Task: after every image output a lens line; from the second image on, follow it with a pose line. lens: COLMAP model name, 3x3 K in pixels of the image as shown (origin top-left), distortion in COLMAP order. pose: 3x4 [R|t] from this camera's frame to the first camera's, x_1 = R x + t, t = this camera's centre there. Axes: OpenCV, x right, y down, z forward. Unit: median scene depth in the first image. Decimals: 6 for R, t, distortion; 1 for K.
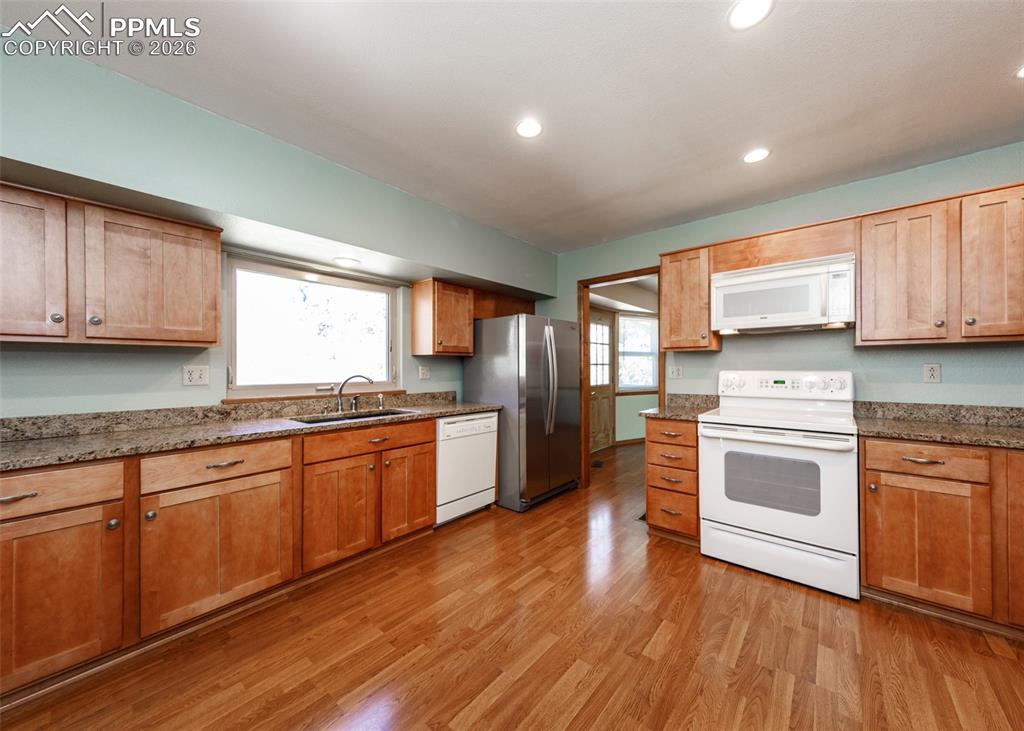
lens RADIAL K [[367.7, 0, 533.4], [0, 367.7, 367.2], [0, 0, 1]] dist [0.000311, -0.000032]
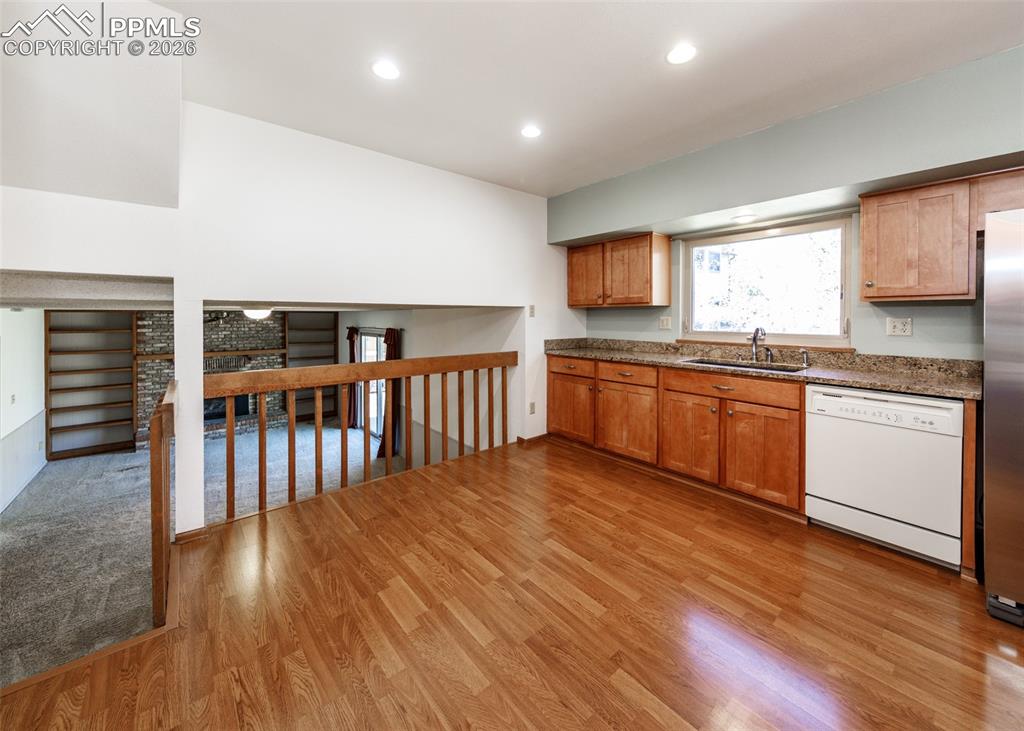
lens RADIAL K [[389.4, 0, 512.0], [0, 389.4, 317.3], [0, 0, 1]] dist [0.000421, -0.000008]
pose [[-0.188371, 0.009348, -0.982053, 0.824756], [0.003428, 0.999955, 0.008861, -0.017927], [0.982092, -0.001697, -0.188394, 0.637302]]
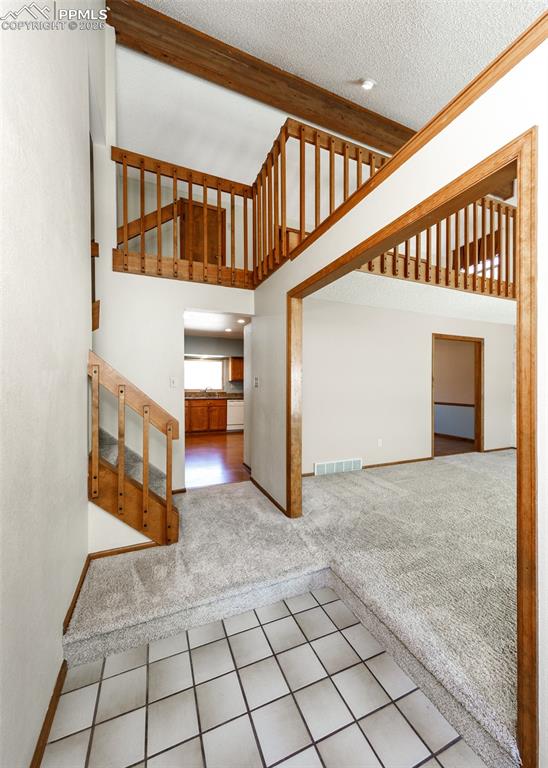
lens RADIAL K [[289.0, 0, 274.0], [0, 289.0, 384.0], [0, 0, 1]] dist [0.000729, 0.000048]
pose [[0.882412, 0.007784, -0.470412, 1.685031], [-0.006967, 0.999970, 0.003478, -0.024476], [0.470425, 0.000209, 0.882440, -1.427915]]
